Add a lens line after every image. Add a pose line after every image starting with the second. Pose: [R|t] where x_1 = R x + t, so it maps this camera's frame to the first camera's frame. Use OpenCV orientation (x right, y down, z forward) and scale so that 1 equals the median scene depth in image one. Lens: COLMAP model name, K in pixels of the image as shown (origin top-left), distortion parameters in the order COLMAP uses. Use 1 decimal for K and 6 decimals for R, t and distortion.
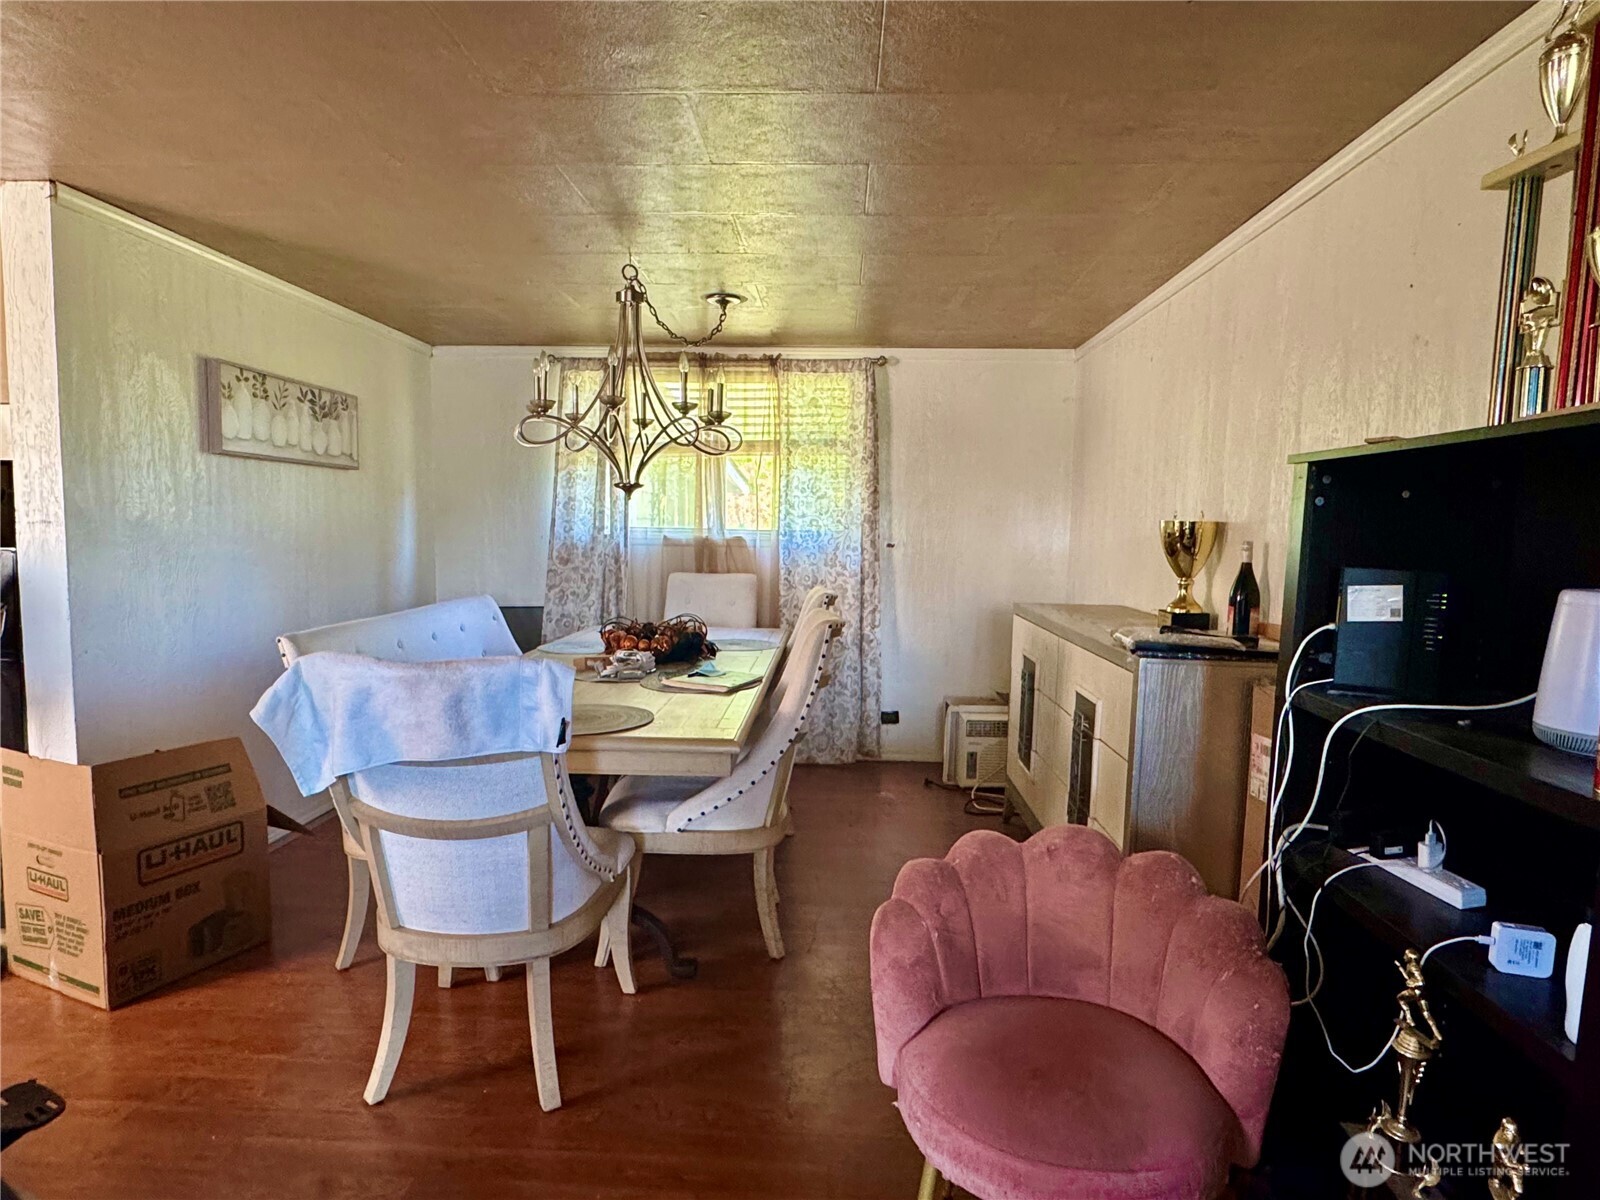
lens RADIAL K [[908.5, 0, 800.0], [0, 908.5, 600.0], [0, 0, 1]] dist [0.004386, 0.000636]
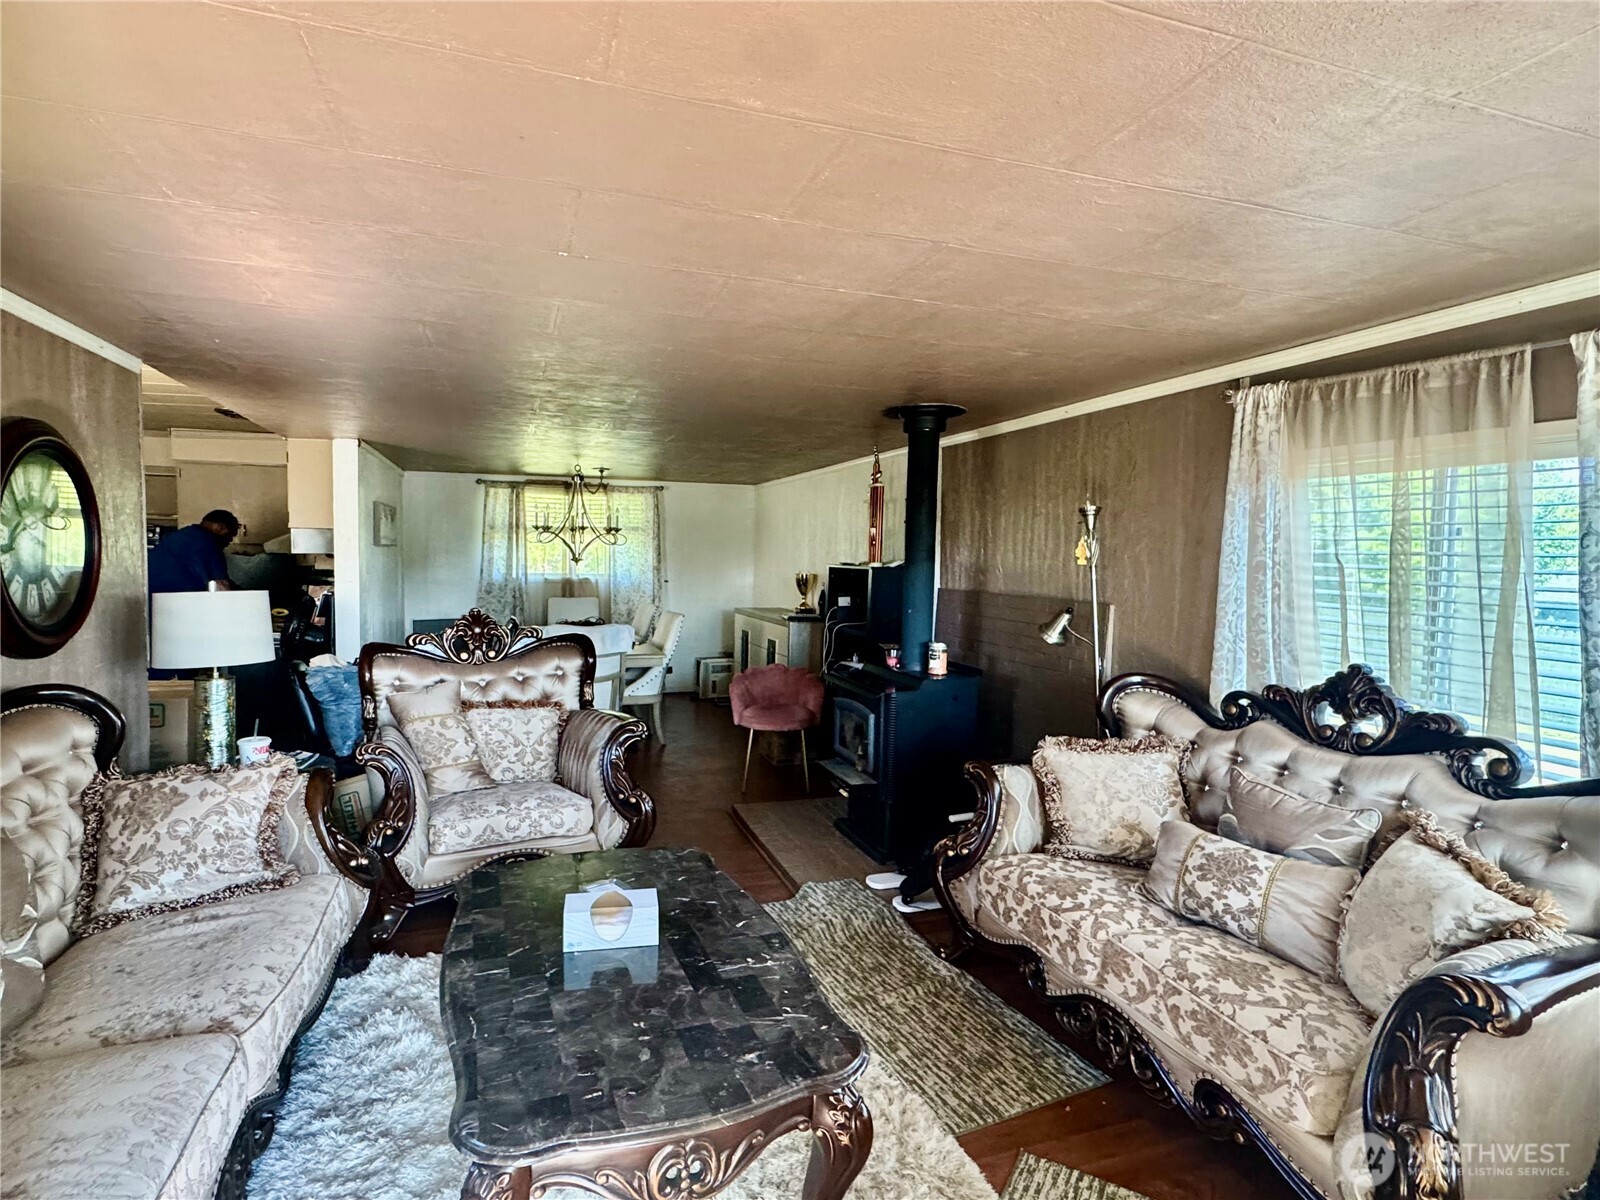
lens RADIAL K [[837.8, 0, 800.0], [0, 837.8, 600.0], [0, 0, 1]] dist [0.000056, -0.000004]
pose [[0.927909, -0.022867, 0.372106, -0.336170], [0.030453, 0.999431, -0.014521, 0.016675], [-0.371562, 0.024805, 0.928077, -0.854196]]
